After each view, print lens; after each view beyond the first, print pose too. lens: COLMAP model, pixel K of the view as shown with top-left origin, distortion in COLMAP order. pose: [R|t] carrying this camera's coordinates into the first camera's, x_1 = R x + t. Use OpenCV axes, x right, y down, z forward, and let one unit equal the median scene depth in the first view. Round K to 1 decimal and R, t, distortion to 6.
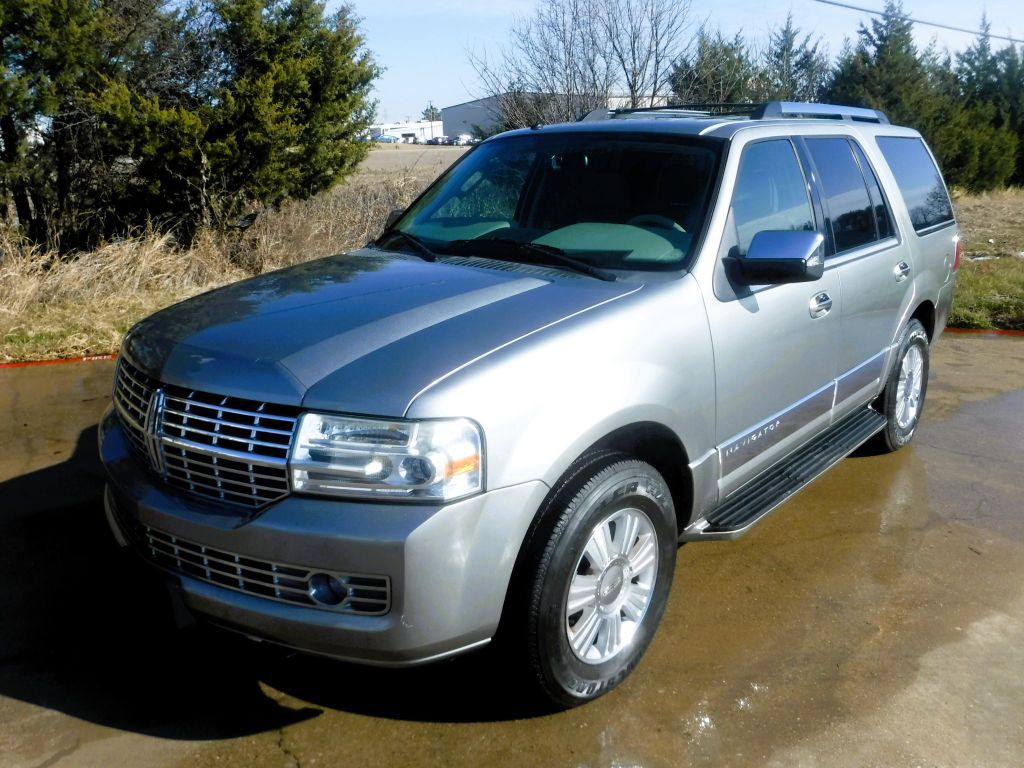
lens RADIAL K [[846.1, 0, 538.9], [0, 846.1, 402.3], [0, 0, 1]] dist [-0.055063, 0.001429]
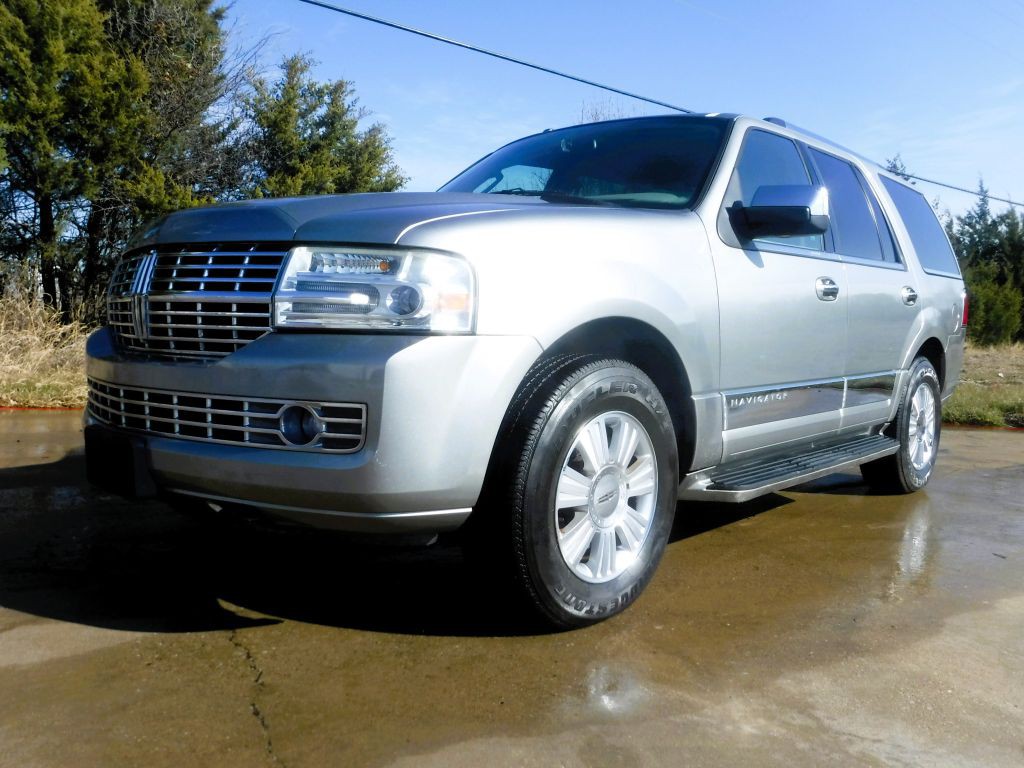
lens RADIAL K [[854.5, 0, 530.6], [0, 854.5, 383.6], [0, 0, 1]] dist [-0.077062, 0.019621]
pose [[0.998877, 0.041286, -0.023227, 0.007645], [-0.045123, 0.978509, -0.201207, 0.109983], [0.014421, 0.202029, 0.979273, 0.022102]]
